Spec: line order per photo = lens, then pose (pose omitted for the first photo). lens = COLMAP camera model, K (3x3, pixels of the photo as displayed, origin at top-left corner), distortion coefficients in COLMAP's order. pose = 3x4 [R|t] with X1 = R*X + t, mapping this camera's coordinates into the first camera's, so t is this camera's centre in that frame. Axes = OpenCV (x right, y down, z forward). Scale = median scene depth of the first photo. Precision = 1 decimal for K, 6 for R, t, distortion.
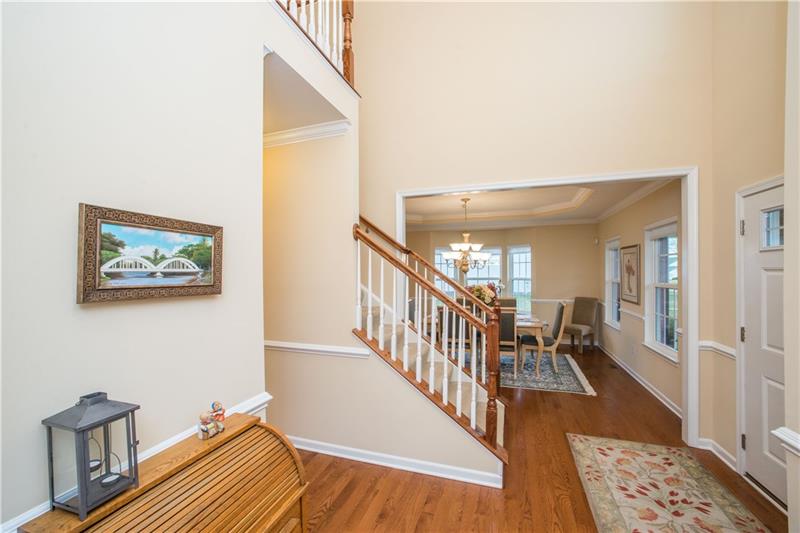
lens RADIAL K [[323.7, 0, 400.0], [0, 323.7, 266.5], [0, 0, 1]] dist [-0.055464, 0.020033]
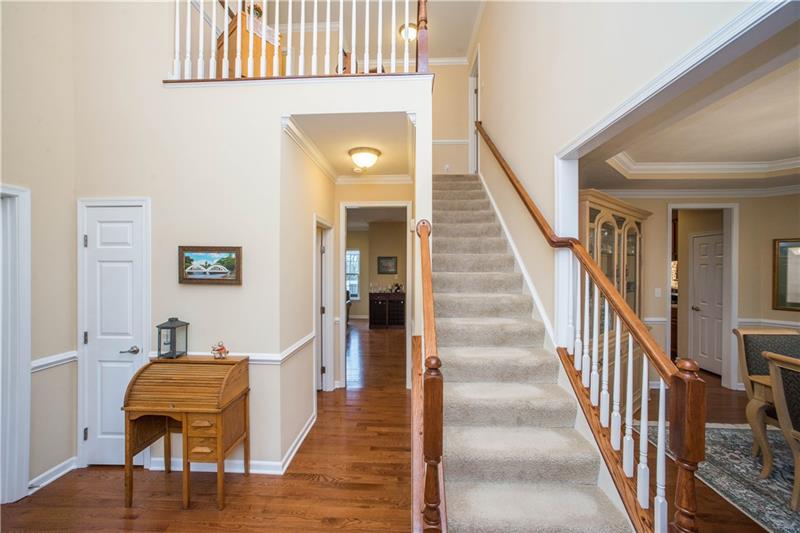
lens RADIAL K [[323.7, 0, 400.0], [0, 323.7, 266.5], [0, 0, 1]] dist [-0.055464, 0.020033]
pose [[0.273355, 0.003664, -0.961906, 1.680176], [0.005666, 0.999969, 0.005419, -0.023772], [0.961897, -0.006931, 0.273326, 1.661193]]
